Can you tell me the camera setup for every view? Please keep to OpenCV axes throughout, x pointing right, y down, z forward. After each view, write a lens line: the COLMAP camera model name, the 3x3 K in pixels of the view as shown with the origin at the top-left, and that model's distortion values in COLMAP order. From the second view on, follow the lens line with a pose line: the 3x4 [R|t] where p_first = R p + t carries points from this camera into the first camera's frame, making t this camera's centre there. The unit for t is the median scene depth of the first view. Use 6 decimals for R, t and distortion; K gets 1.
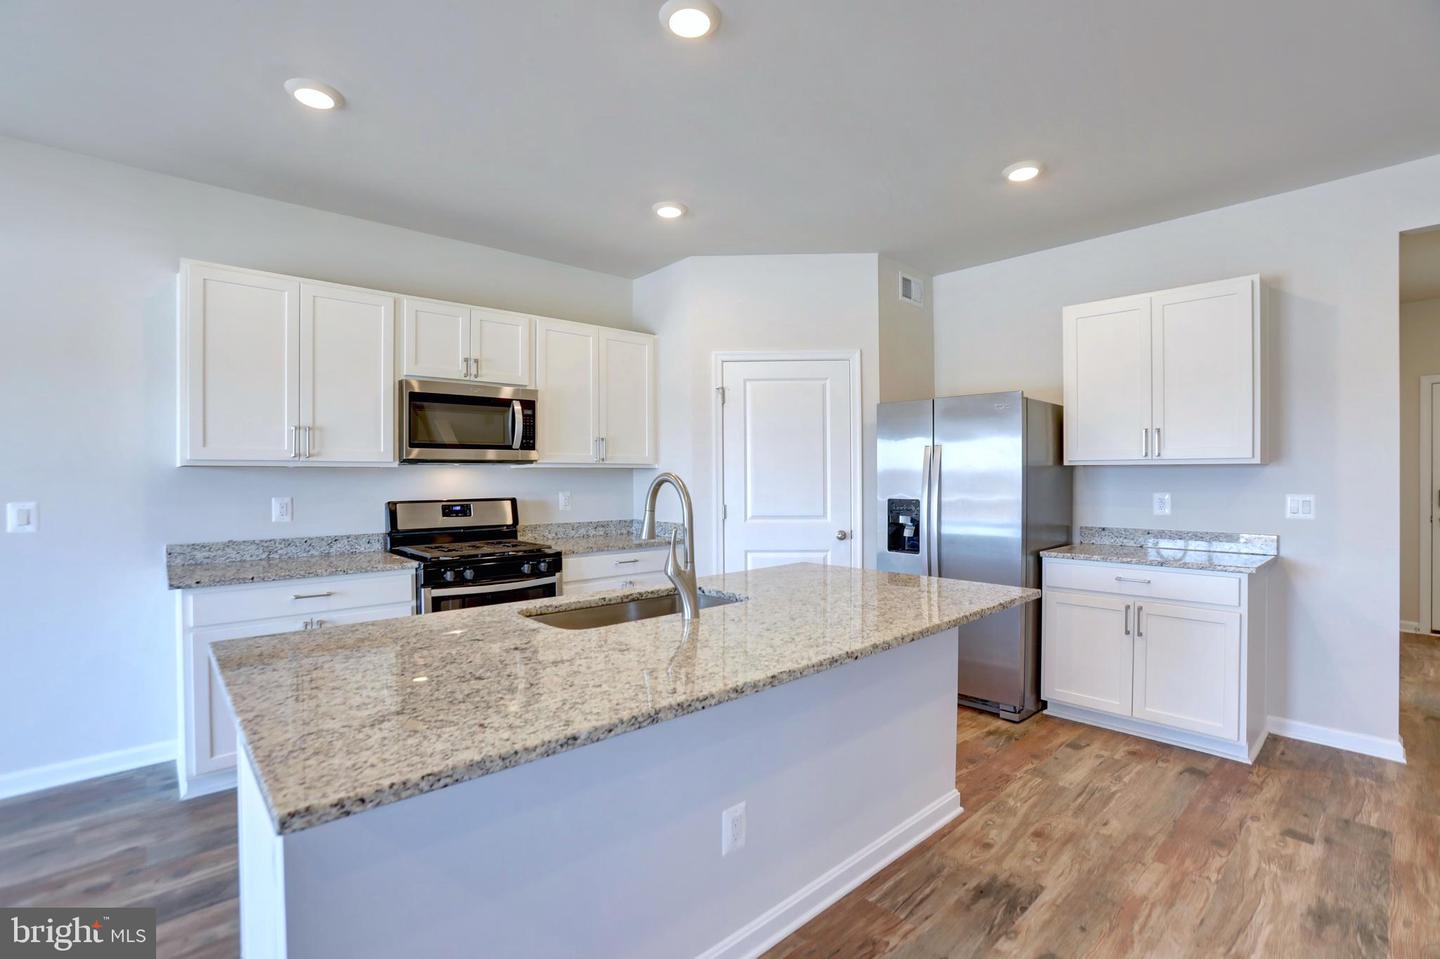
lens RADIAL K [[654.7, 0, 708.5], [0, 654.7, 476.3], [0, 0, 1]] dist [-0.032711, 0.010221]
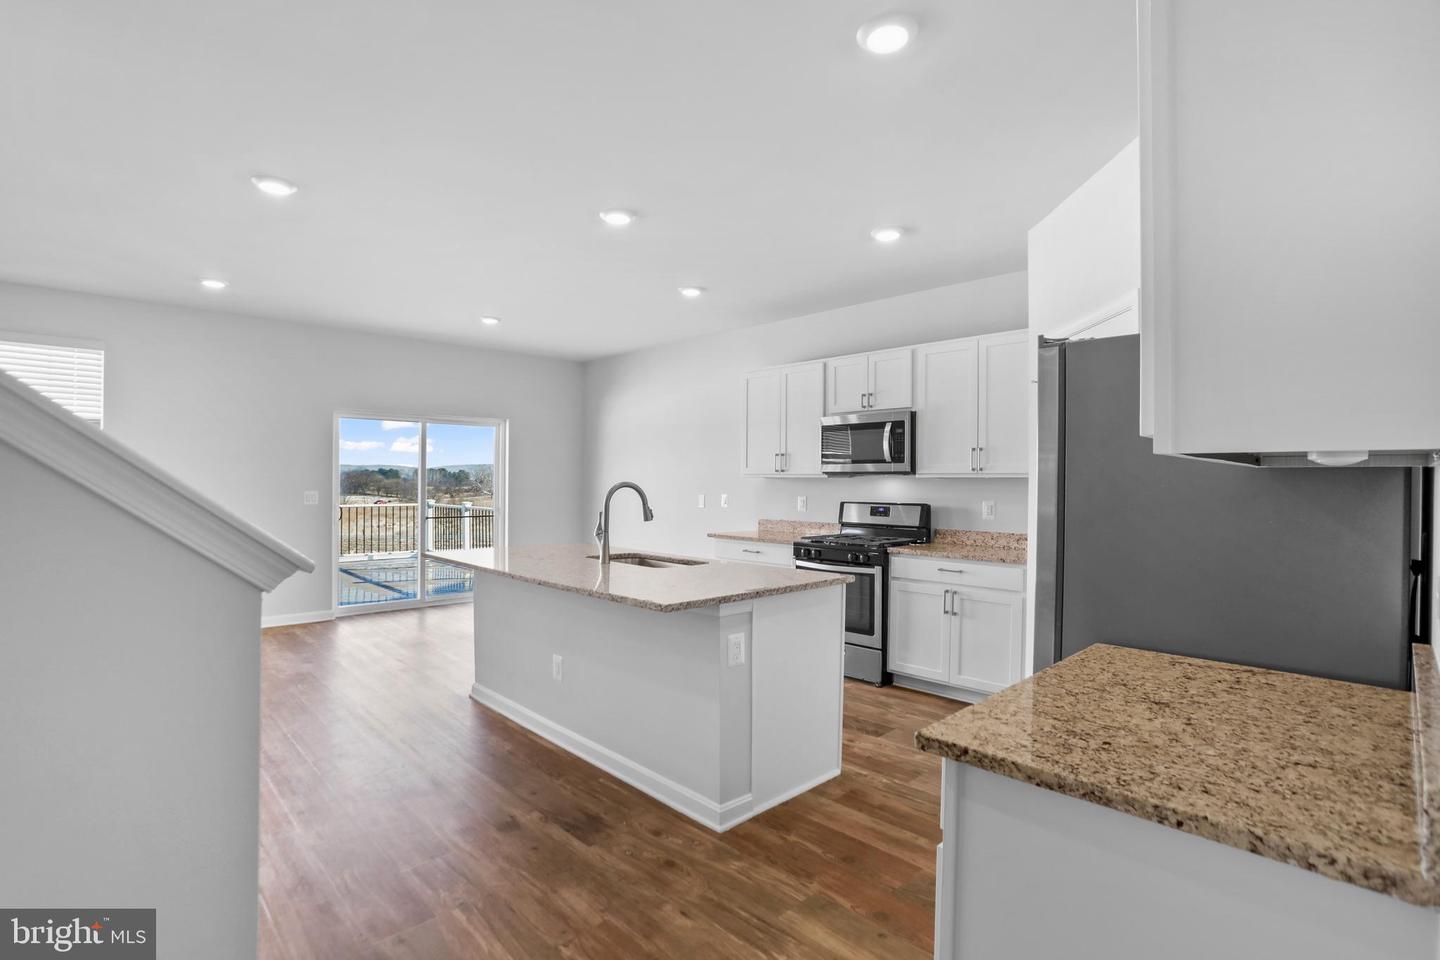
lens RADIAL K [[654.7, 0, 714.0], [0, 654.7, 477.3], [0, 0, 1]] dist [-0.032711, 0.010221]
pose [[0.044928, -0.001523, -0.998989, 0.946228], [-0.008276, 0.999964, -0.001897, -0.009774], [0.998956, 0.008352, 0.044913, 0.653095]]
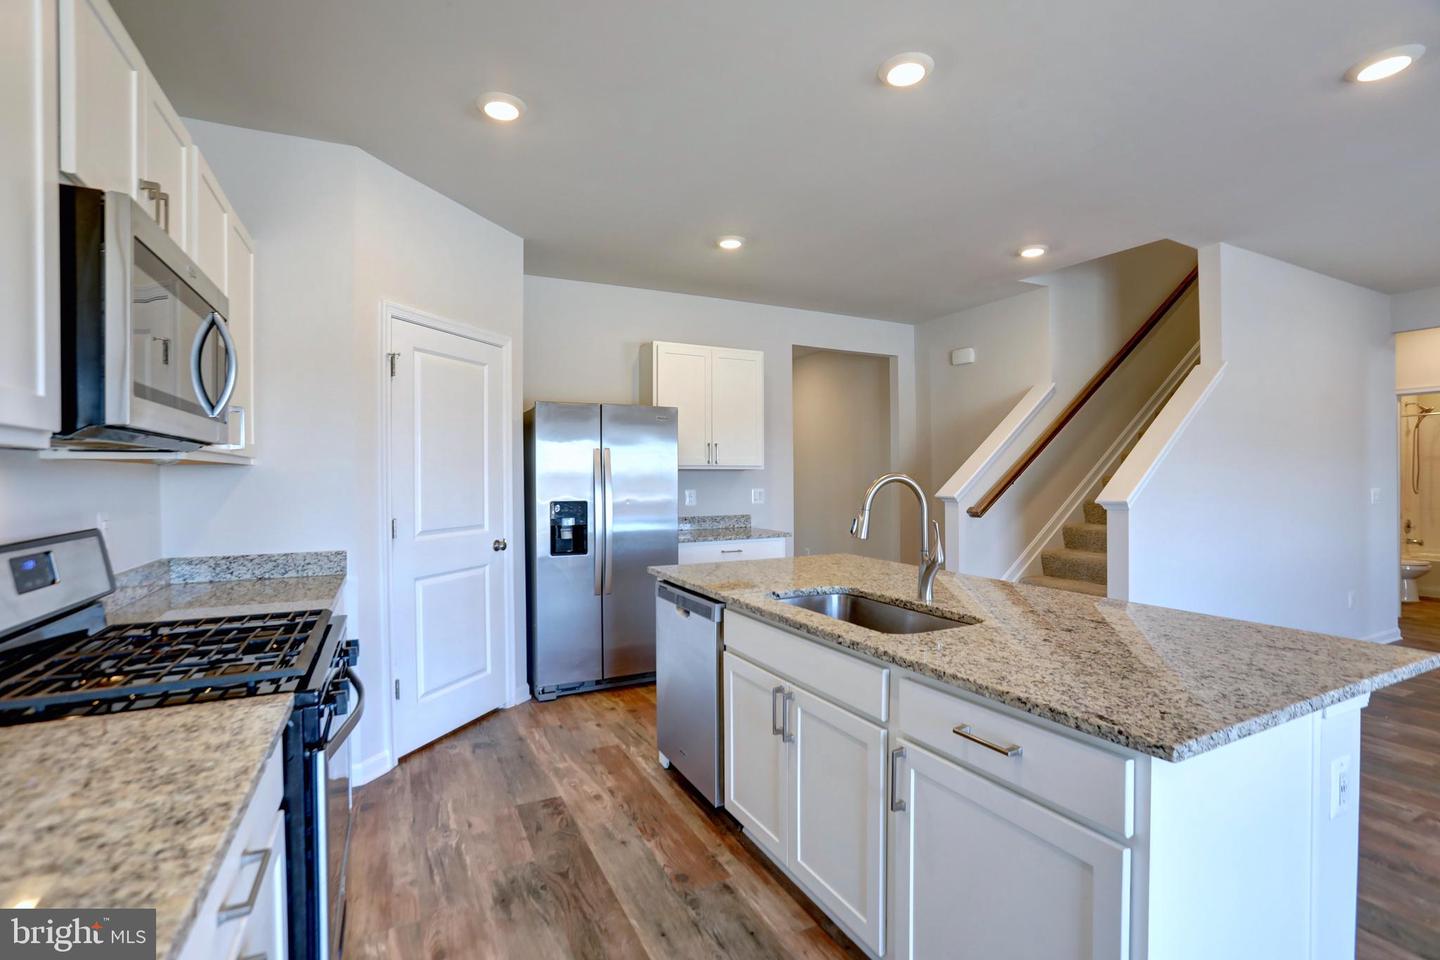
lens RADIAL K [[654.7, 0, 735.5], [0, 654.7, 480.1], [0, 0, 1]] dist [-0.032711, 0.010221]
pose [[0.273468, -0.001334, 0.961880, -0.628560], [0.004252, 0.999991, 0.000178, 0.004371], [-0.961872, 0.004041, 0.273472, 0.522282]]
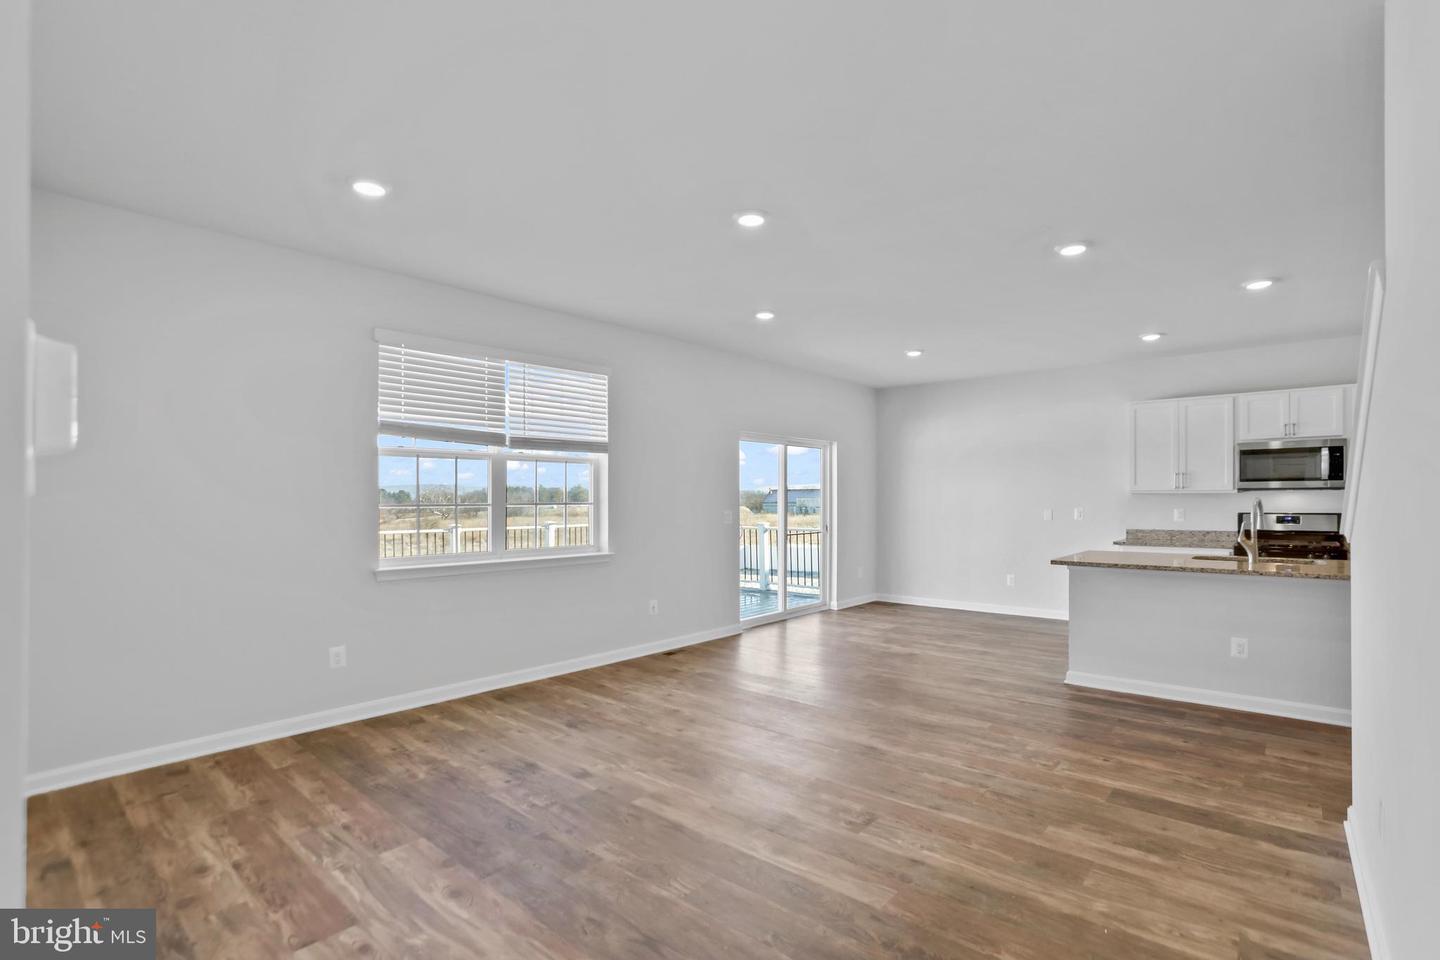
lens RADIAL K [[654.7, 0, 766.6], [0, 654.7, 497.5], [0, 0, 1]] dist [-0.032711, 0.010221]
pose [[0.160421, 0.003015, -0.987044, 0.998216], [0.001693, 0.999993, 0.003329, -0.009410], [0.987047, -0.002205, 0.160414, -0.515081]]
